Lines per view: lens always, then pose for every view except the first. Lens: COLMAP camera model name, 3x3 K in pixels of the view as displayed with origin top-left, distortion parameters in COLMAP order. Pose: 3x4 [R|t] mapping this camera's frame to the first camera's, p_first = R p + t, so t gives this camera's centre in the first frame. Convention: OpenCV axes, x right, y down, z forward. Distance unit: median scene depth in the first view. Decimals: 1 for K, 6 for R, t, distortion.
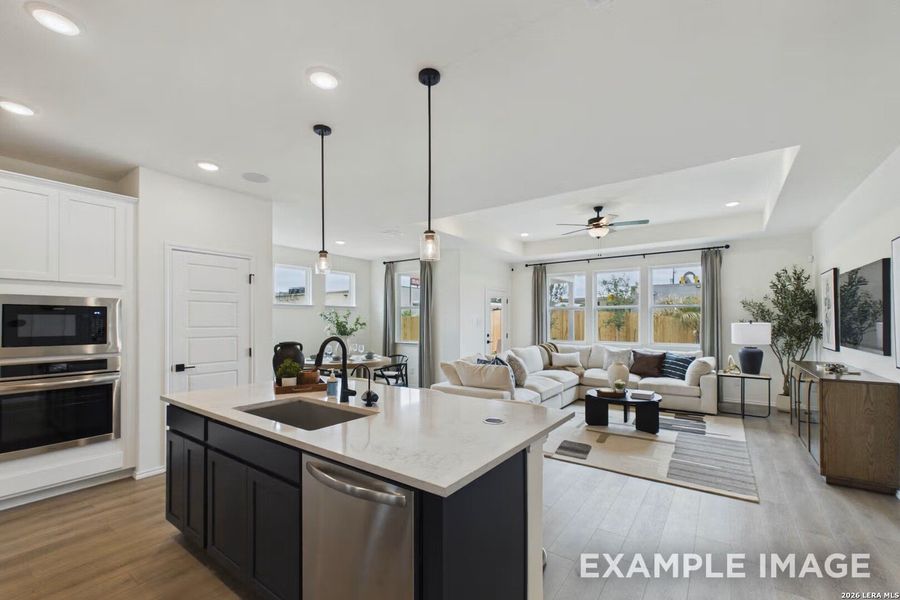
lens RADIAL K [[379.0, 0, 450.1], [0, 379.0, 318.3], [0, 0, 1]] dist [0.000487, -0.000023]
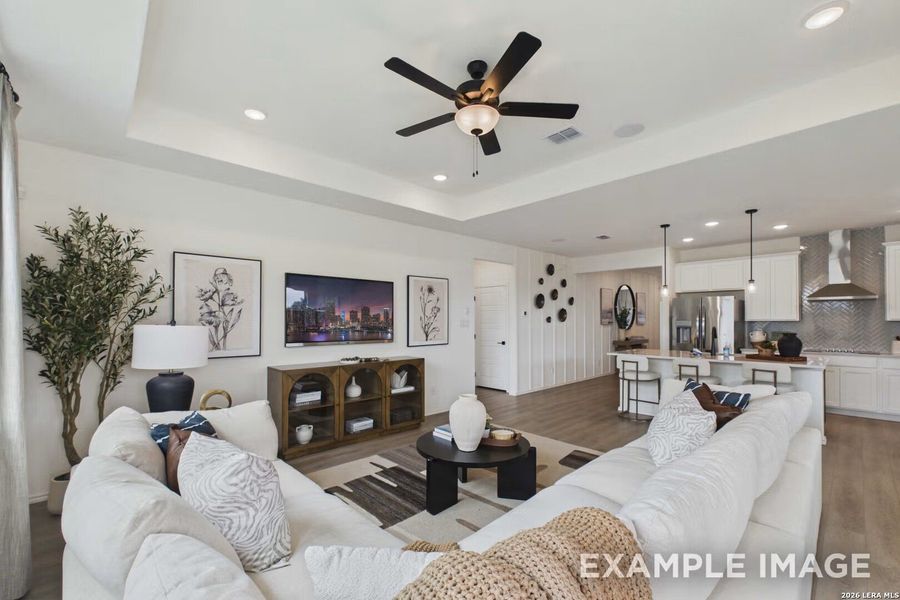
lens RADIAL K [[379.0, 0, 450.1], [0, 379.0, 318.3], [0, 0, 1]] dist [0.000487, -0.000023]
pose [[-0.981287, 0.002768, 0.192531, 0.327976], [0.000475, 0.999928, -0.011955, 0.009393], [-0.192551, -0.011640, -0.981218, 1.403690]]
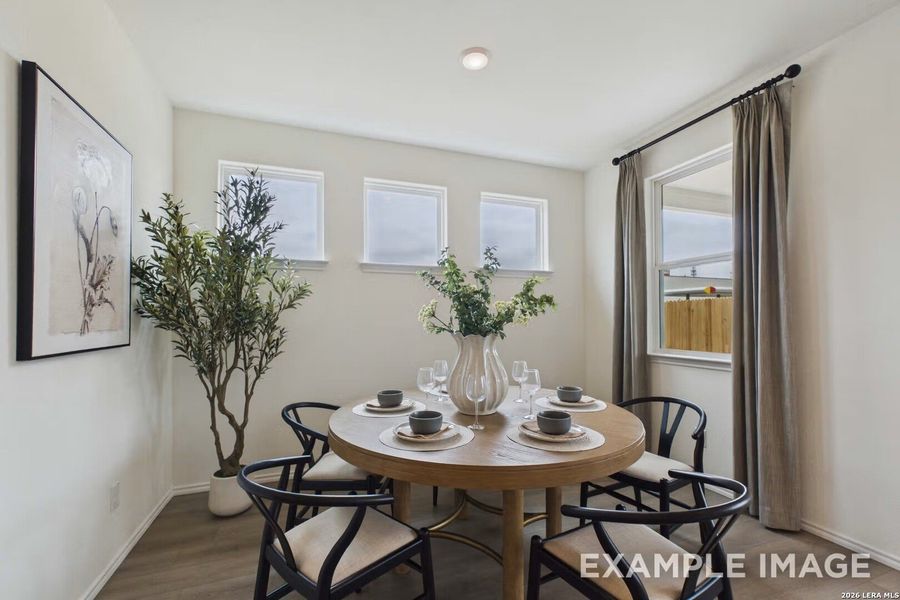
lens RADIAL K [[379.0, 0, 450.1], [0, 379.0, 318.3], [0, 0, 1]] dist [0.000487, -0.000023]
pose [[0.834065, -0.006500, -0.551628, -0.138901], [0.008439, 0.999964, 0.000977, 0.033633], [0.551602, -0.005470, 0.834090, 0.794386]]
